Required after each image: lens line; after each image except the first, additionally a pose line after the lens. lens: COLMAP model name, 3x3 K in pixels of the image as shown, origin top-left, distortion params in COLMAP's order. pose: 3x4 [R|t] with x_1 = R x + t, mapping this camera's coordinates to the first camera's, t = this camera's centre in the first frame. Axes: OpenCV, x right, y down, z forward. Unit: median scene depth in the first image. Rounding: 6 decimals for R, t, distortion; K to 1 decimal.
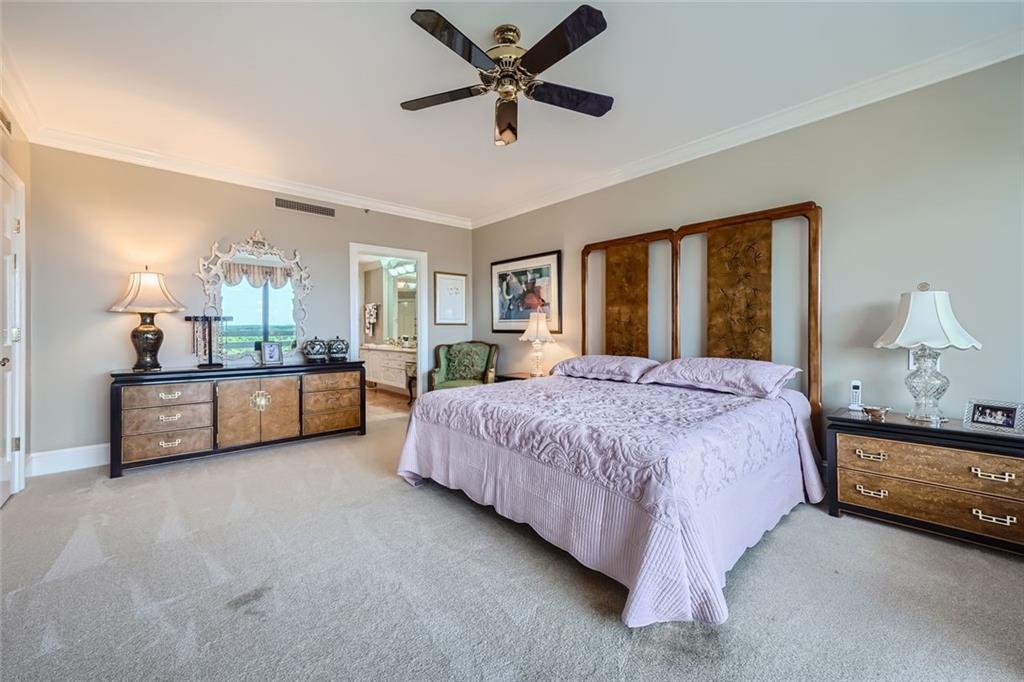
lens RADIAL K [[422.1, 0, 509.4], [0, 422.1, 327.1], [0, 0, 1]] dist [0.000950, 0.000014]
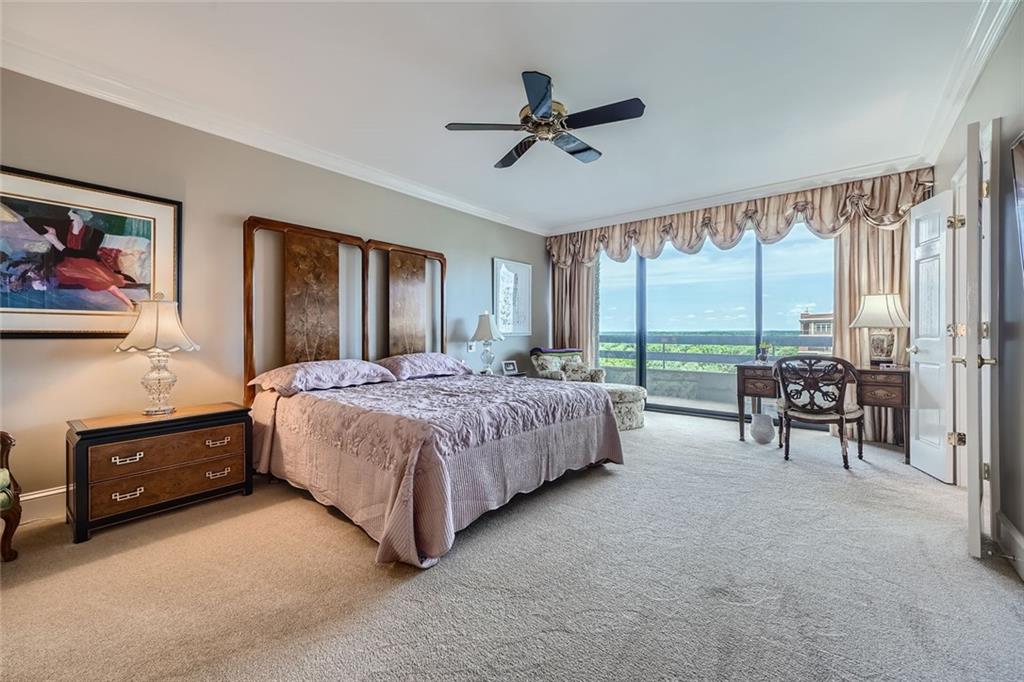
lens RADIAL K [[408.6, 0, 507.5], [0, 408.6, 336.8], [0, 0, 1]] dist [0.001854, 0.000623]
pose [[-0.174096, -0.008546, 0.984692, -0.650699], [-0.004292, 0.999959, 0.007920, 0.008849], [-0.984719, -0.002848, -0.174125, 0.743169]]
